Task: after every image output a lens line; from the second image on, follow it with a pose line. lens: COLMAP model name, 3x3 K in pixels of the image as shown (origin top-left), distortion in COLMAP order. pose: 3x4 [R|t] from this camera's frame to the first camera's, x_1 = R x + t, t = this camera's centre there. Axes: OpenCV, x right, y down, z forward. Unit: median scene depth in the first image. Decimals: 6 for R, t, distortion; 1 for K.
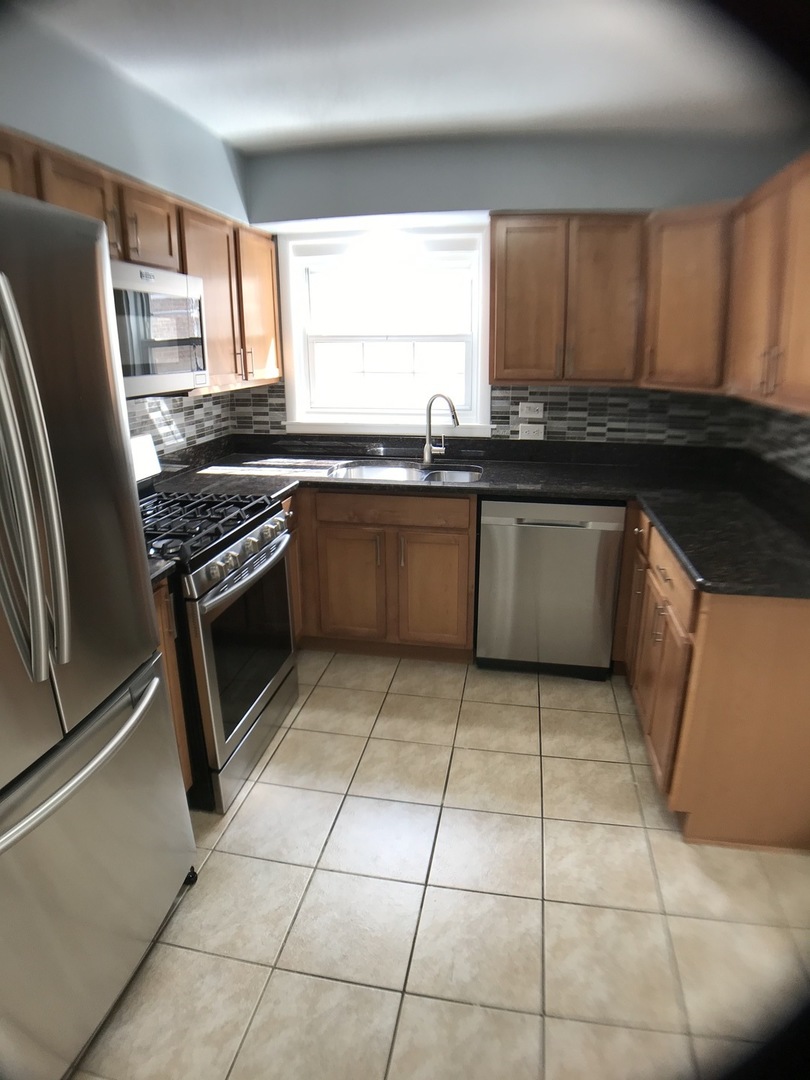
lens RADIAL K [[611.8, 0, 397.0], [0, 611.8, 520.7], [0, 0, 1]] dist [-0.108174, 0.009771]
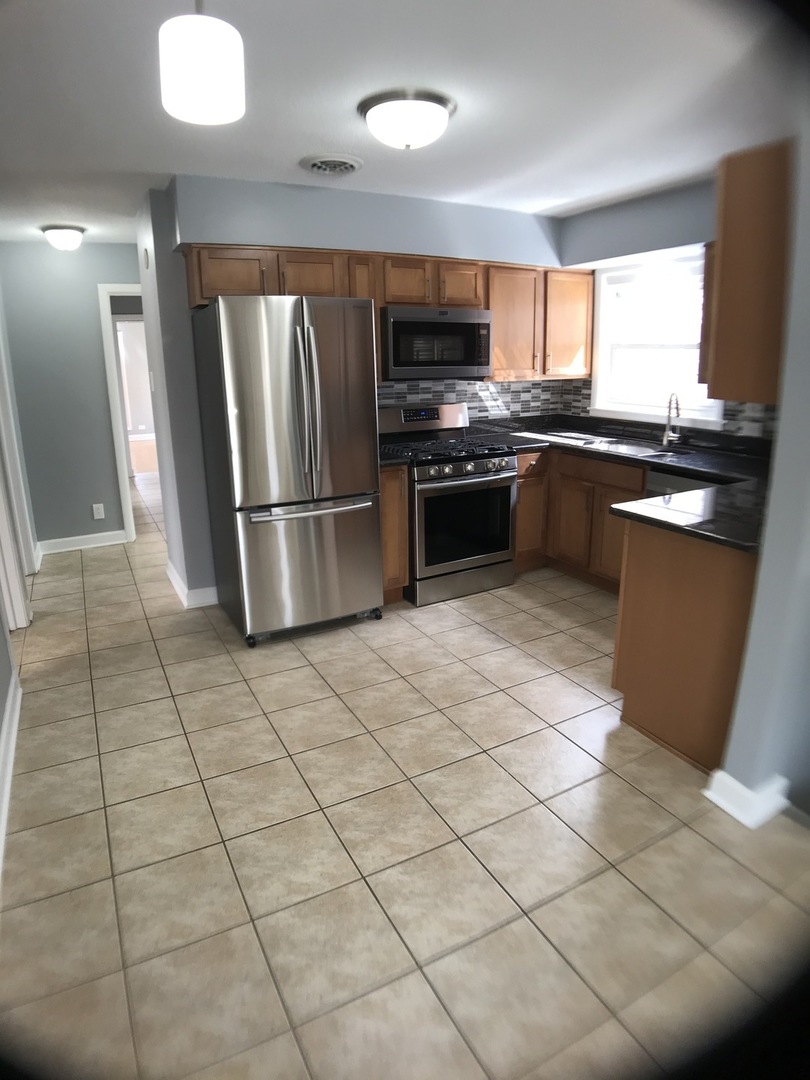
lens RADIAL K [[611.8, 0, 408.4], [0, 611.8, 539.5], [0, 0, 1]] dist [-0.108174, 0.009771]
pose [[0.640468, 0.213532, -0.737702, 0.660484], [-0.194640, 0.974339, 0.113043, 0.053884], [0.742910, 0.071186, 0.665595, -0.183557]]
